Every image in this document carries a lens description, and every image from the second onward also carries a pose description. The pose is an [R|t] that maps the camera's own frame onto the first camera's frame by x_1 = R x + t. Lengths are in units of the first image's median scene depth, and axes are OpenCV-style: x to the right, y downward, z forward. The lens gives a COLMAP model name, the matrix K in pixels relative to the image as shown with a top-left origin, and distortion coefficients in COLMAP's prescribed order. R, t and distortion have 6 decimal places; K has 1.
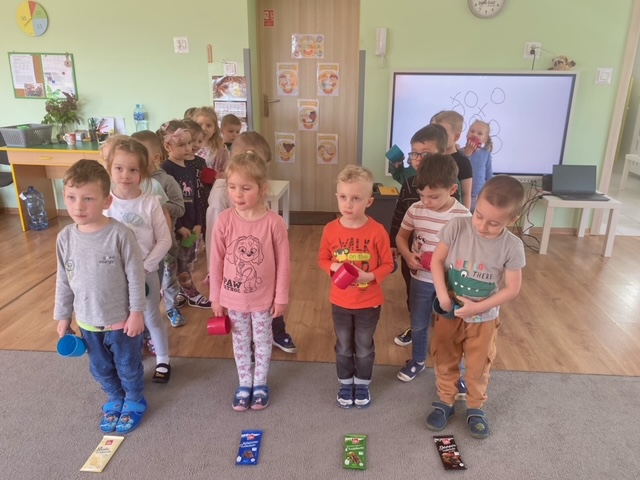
lens RADIAL K [[481.1, 0, 320.9], [0, 481.1, 236.6], [0, 0, 1]] dist [0.004292, -0.013373]
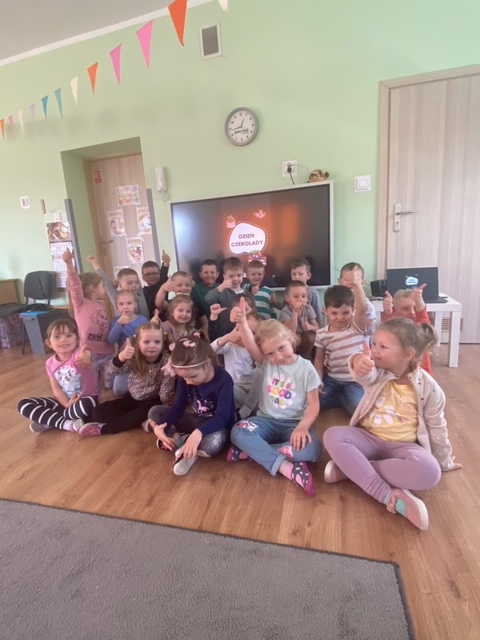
lens RADIAL K [[315.4, 0, 239.9], [0, 315.4, 323.7], [0, 0, 1]] dist [0.000905, 0.000123]
pose [[0.980656, -0.030175, -0.193399, 0.438917], [0.010141, 0.994551, -0.103752, 0.021402], [0.195476, 0.099784, 0.975619, 0.323603]]
